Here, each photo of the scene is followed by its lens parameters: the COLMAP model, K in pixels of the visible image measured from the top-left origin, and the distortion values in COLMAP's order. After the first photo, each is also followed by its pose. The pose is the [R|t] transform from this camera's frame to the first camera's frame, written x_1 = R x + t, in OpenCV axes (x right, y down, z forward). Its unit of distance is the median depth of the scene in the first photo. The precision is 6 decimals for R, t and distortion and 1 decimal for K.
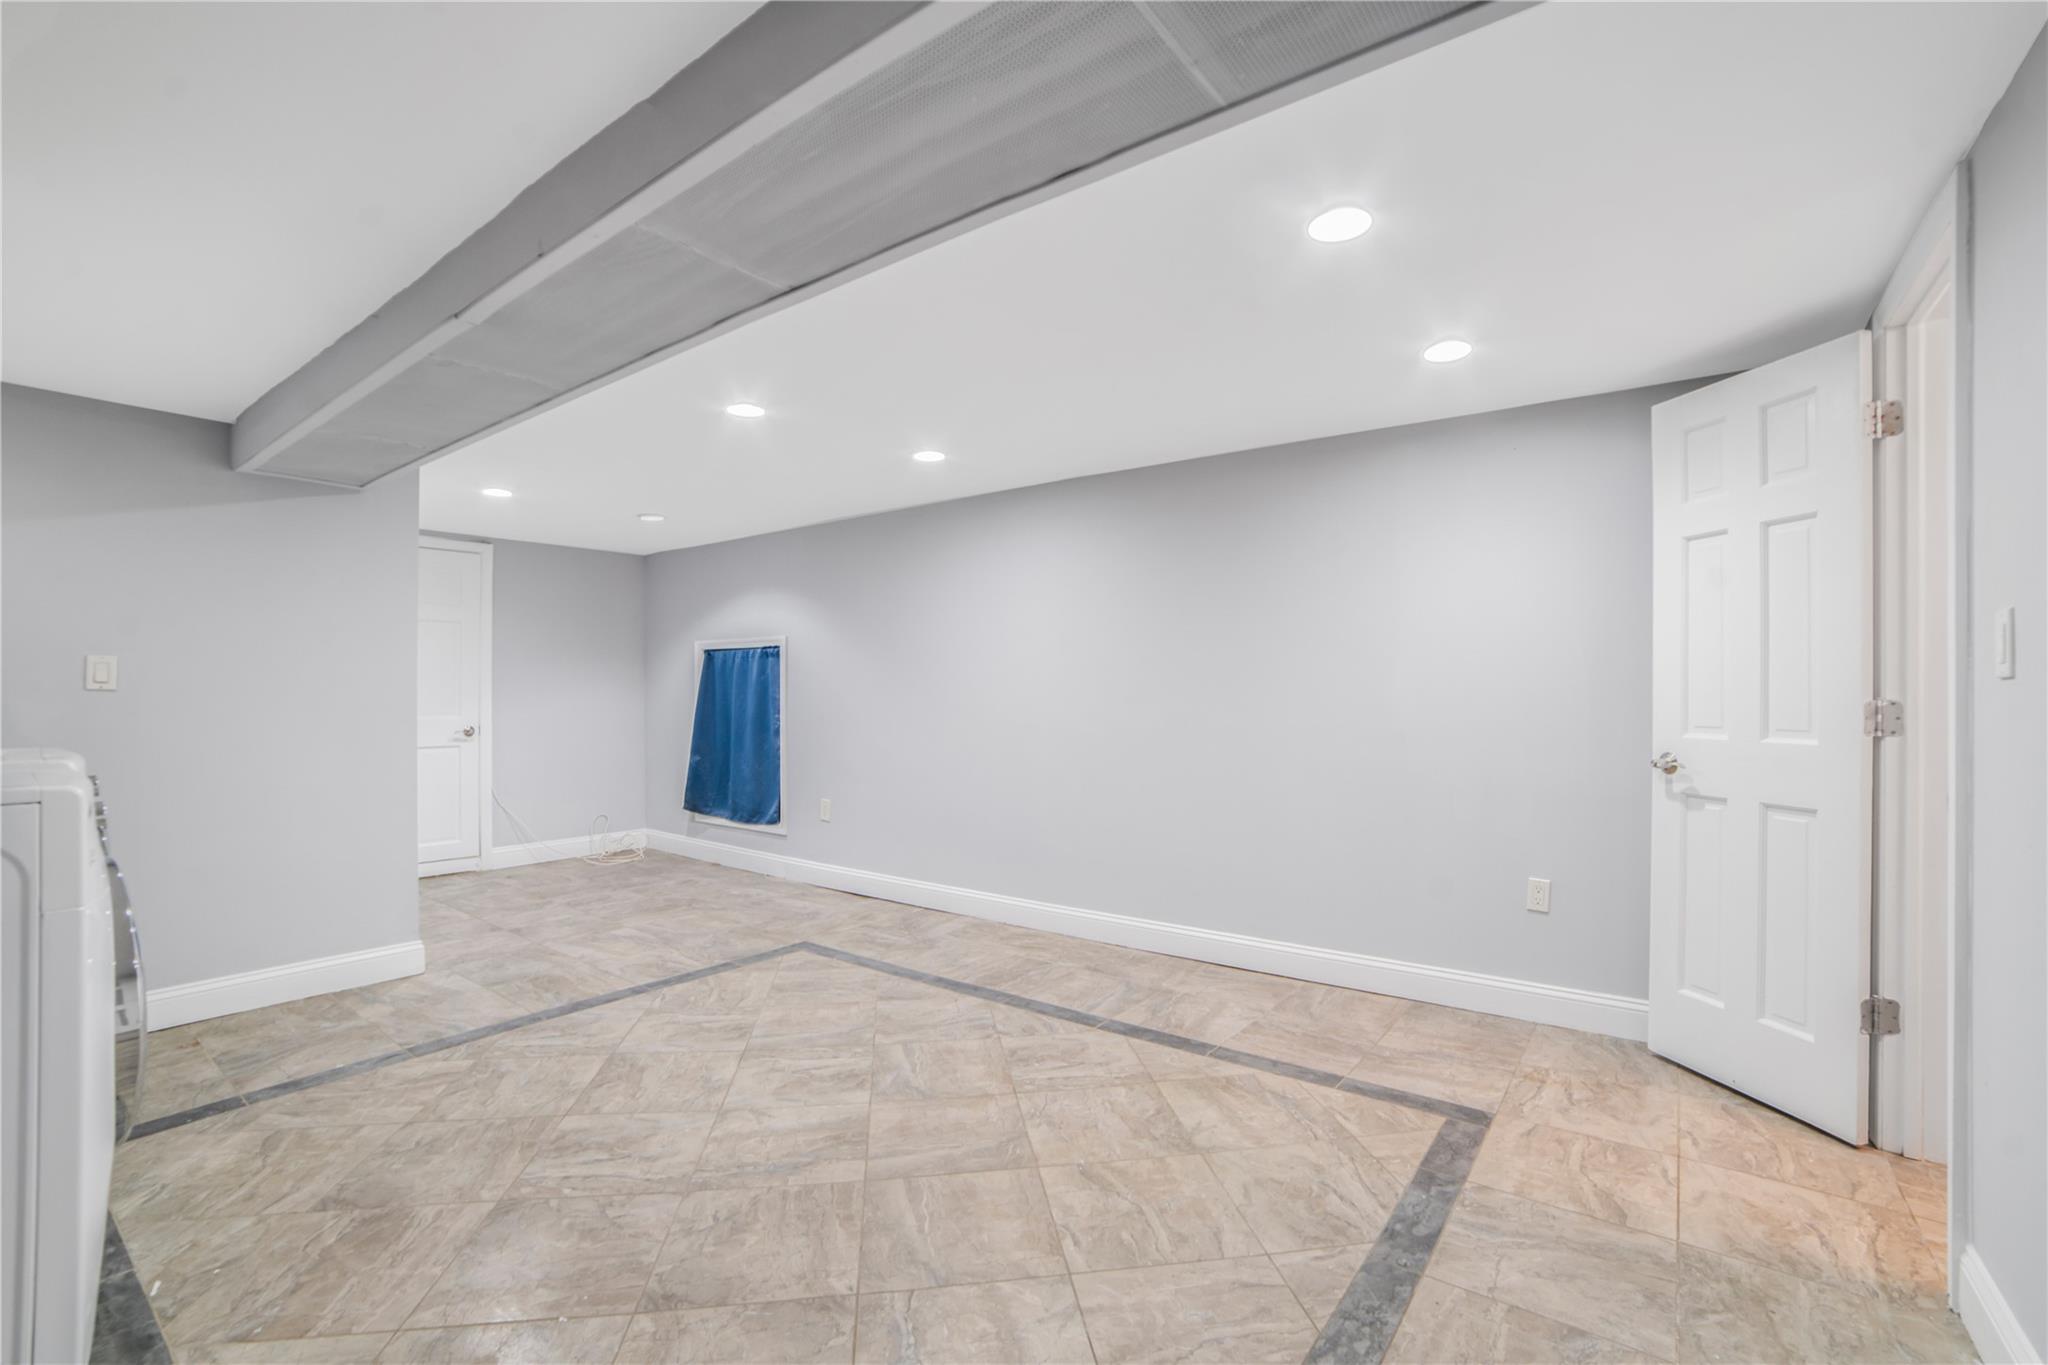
lens RADIAL K [[899.7, 0, 1029.6], [0, 899.7, 702.4], [0, 0, 1]] dist [-0.078786, 0.031582]
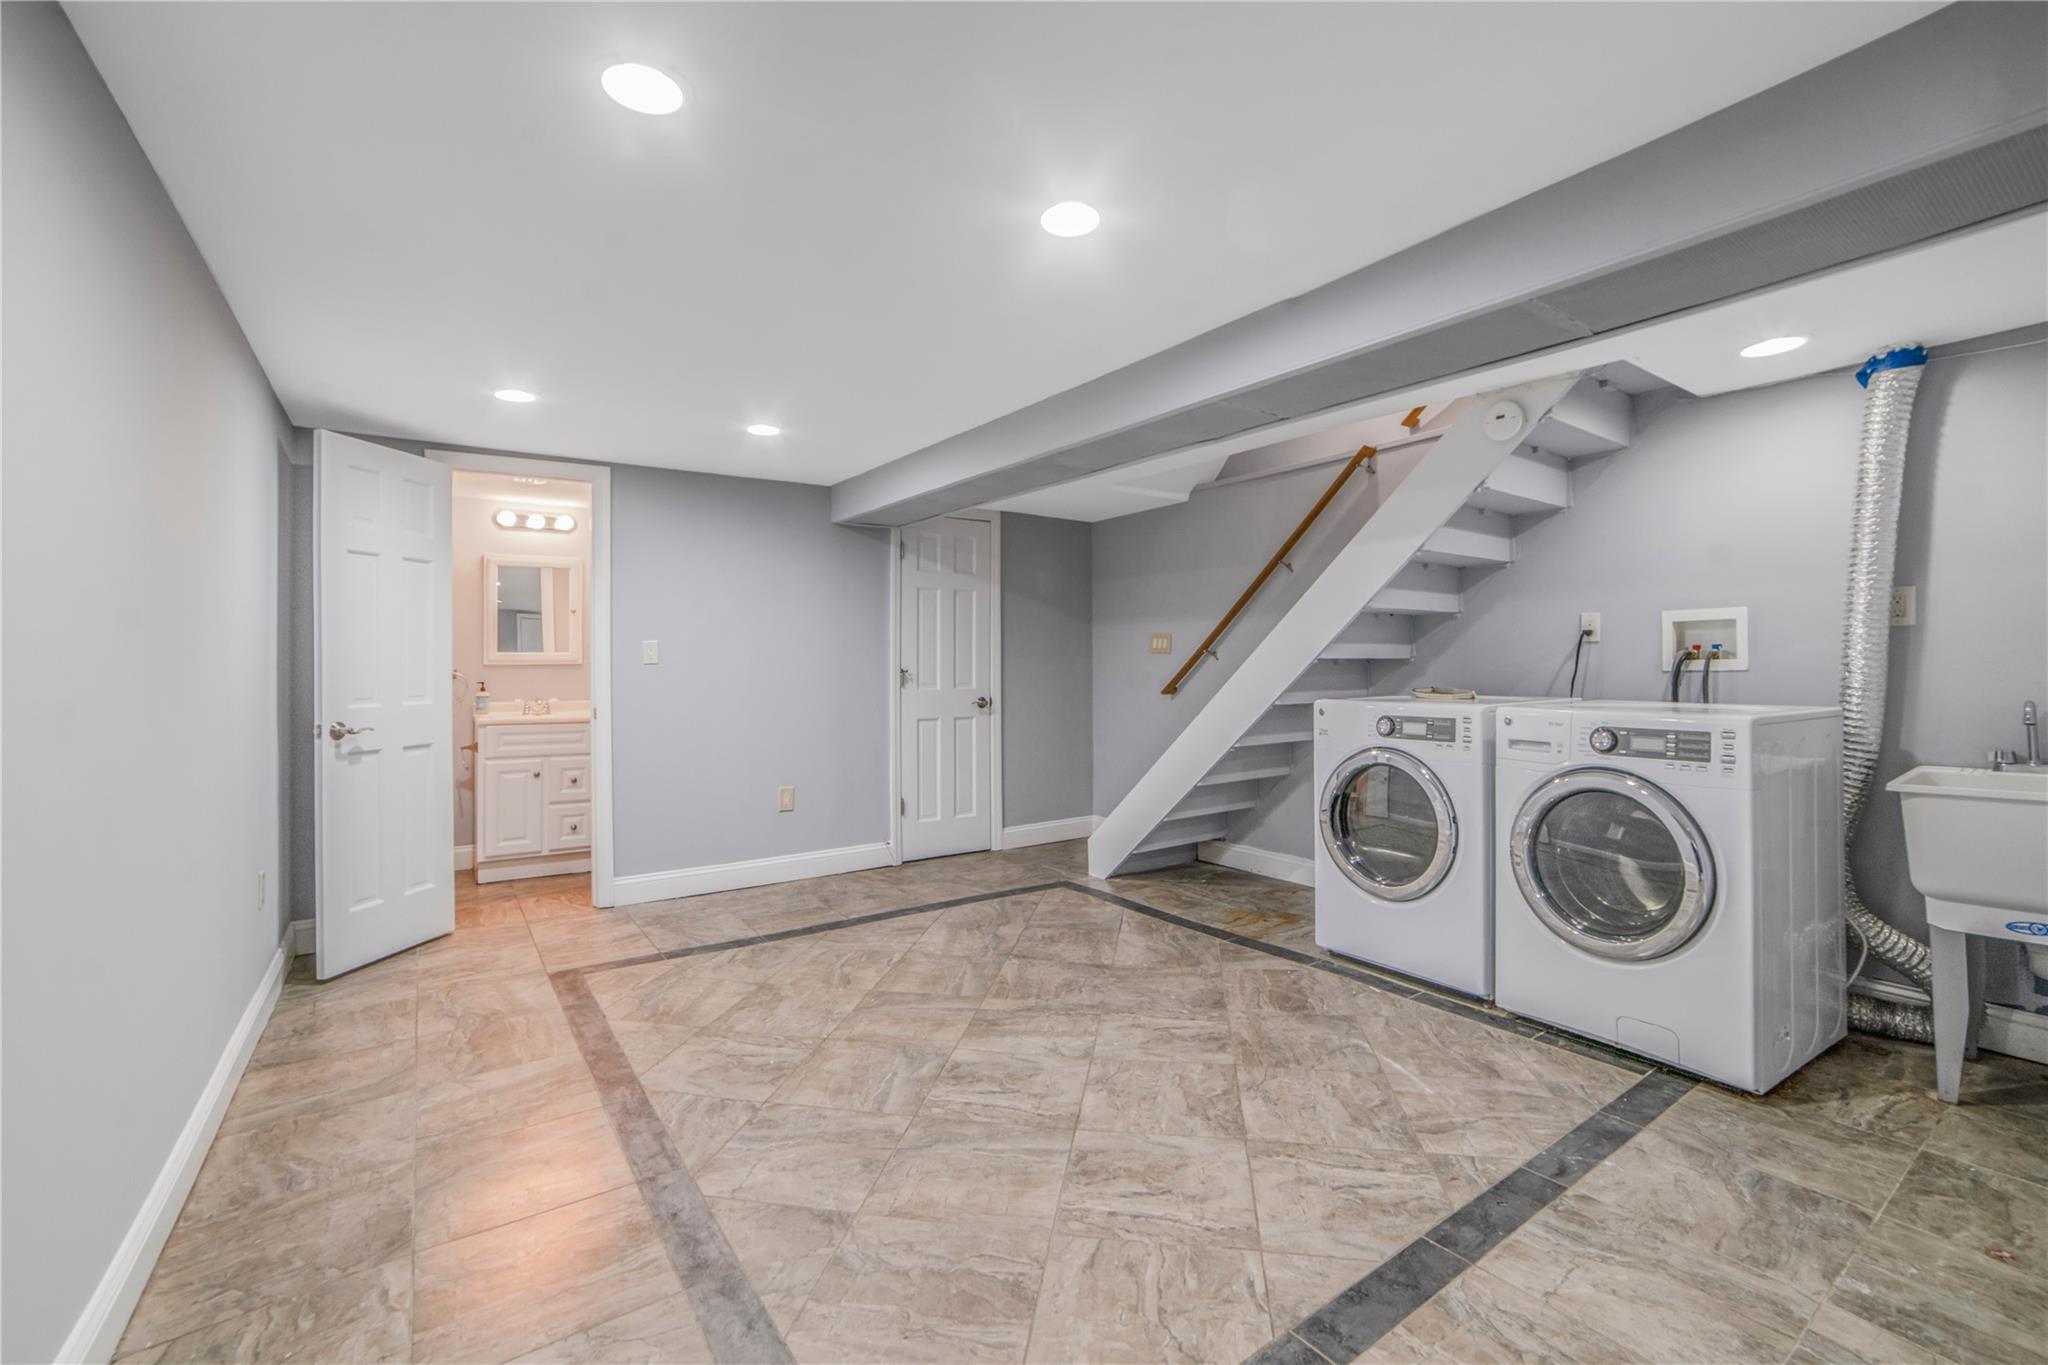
lens RADIAL K [[899.7, 0, 1029.6], [0, 899.7, 702.4], [0, 0, 1]] dist [-0.078786, 0.031582]
pose [[-0.952189, -0.003208, 0.305493, -0.584928], [0.013503, 0.998526, 0.052573, -0.021350], [-0.305211, 0.054184, -0.950742, 1.943923]]
